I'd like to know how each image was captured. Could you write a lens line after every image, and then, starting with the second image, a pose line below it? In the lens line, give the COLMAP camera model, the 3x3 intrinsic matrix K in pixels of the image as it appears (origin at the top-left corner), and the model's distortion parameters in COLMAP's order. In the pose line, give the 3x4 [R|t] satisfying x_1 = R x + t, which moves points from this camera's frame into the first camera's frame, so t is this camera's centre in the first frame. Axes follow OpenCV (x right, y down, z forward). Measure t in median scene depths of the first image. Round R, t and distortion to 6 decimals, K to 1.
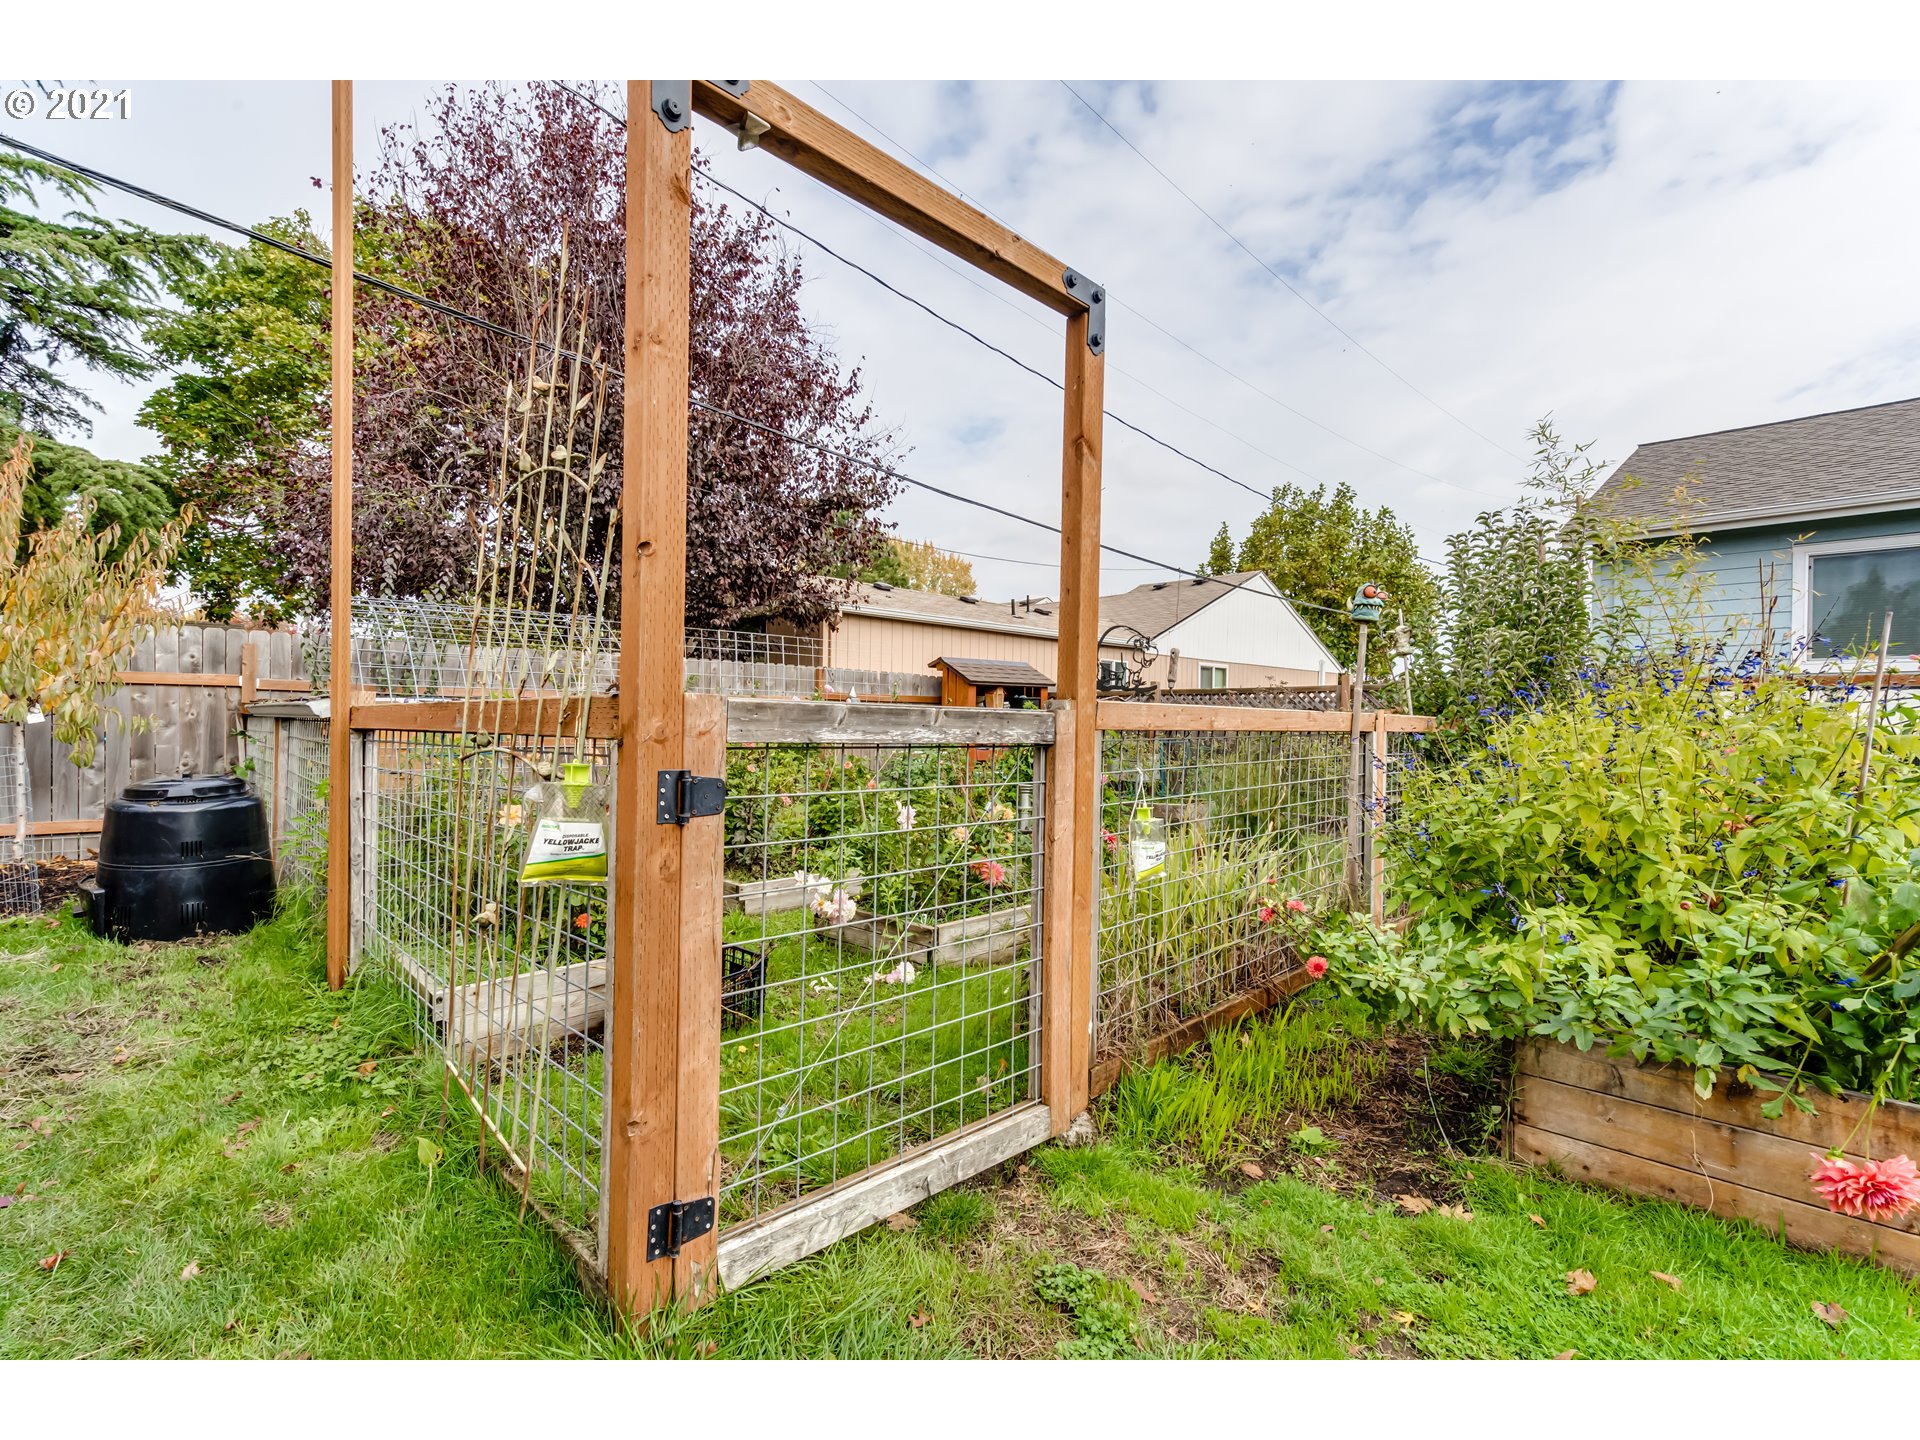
lens RADIAL K [[878.9, 0, 964.9], [0, 878.9, 721.4], [0, 0, 1]] dist [0.001079, 0.000649]
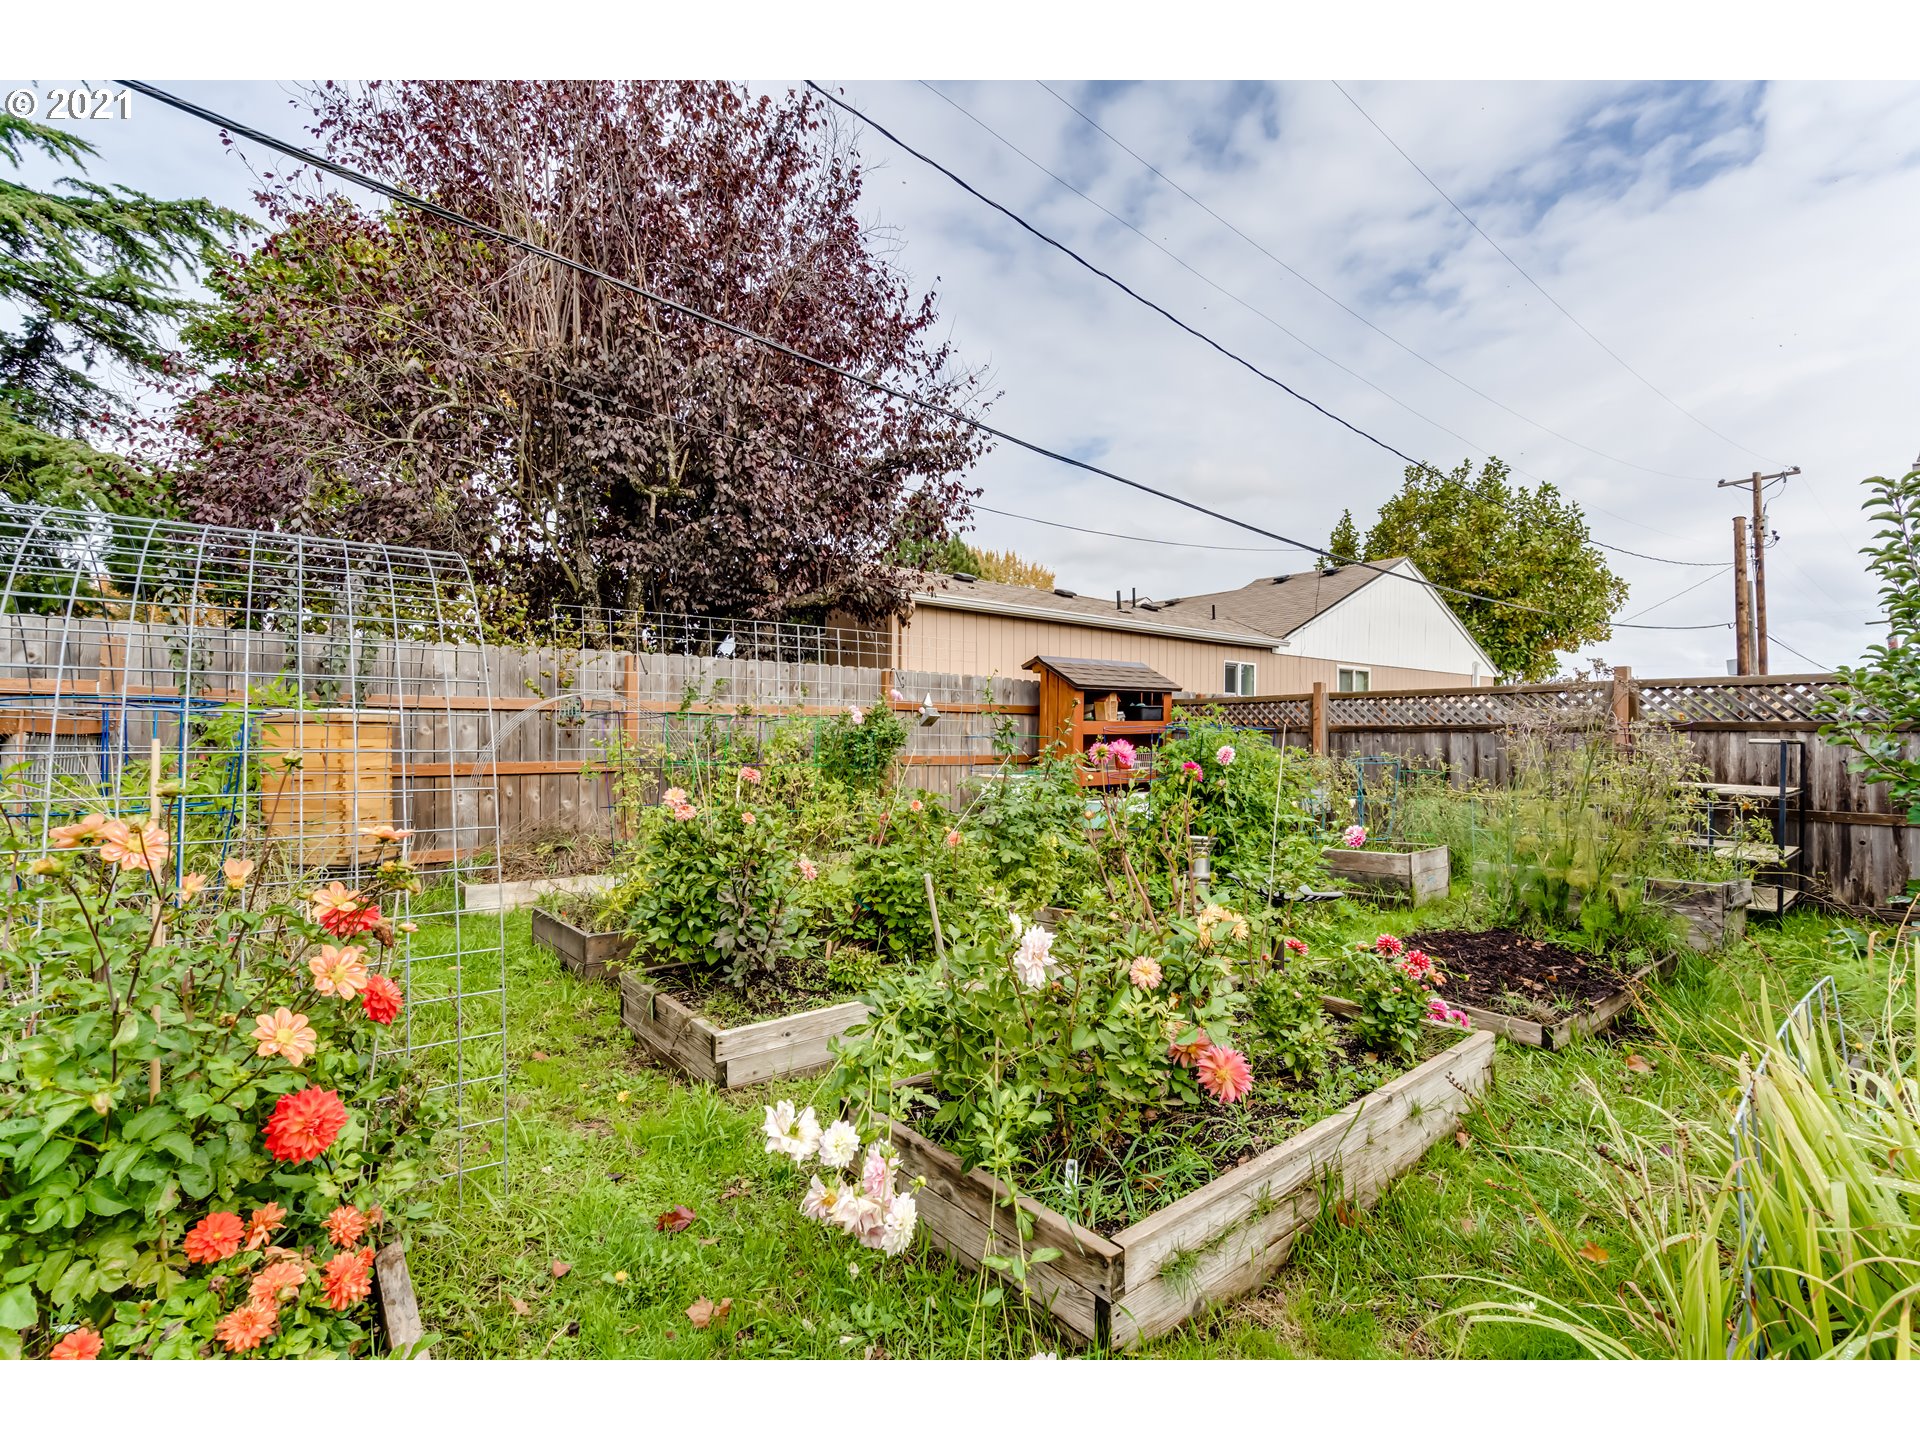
lens RADIAL K [[878.9, 0, 962.6], [0, 878.9, 722.0], [0, 0, 1]] dist [0.001079, 0.000649]
pose [[0.995608, -0.009601, -0.093123, -0.021978], [0.007909, 0.999797, -0.018521, 0.000814], [0.093282, 0.017703, 0.995482, 0.203688]]
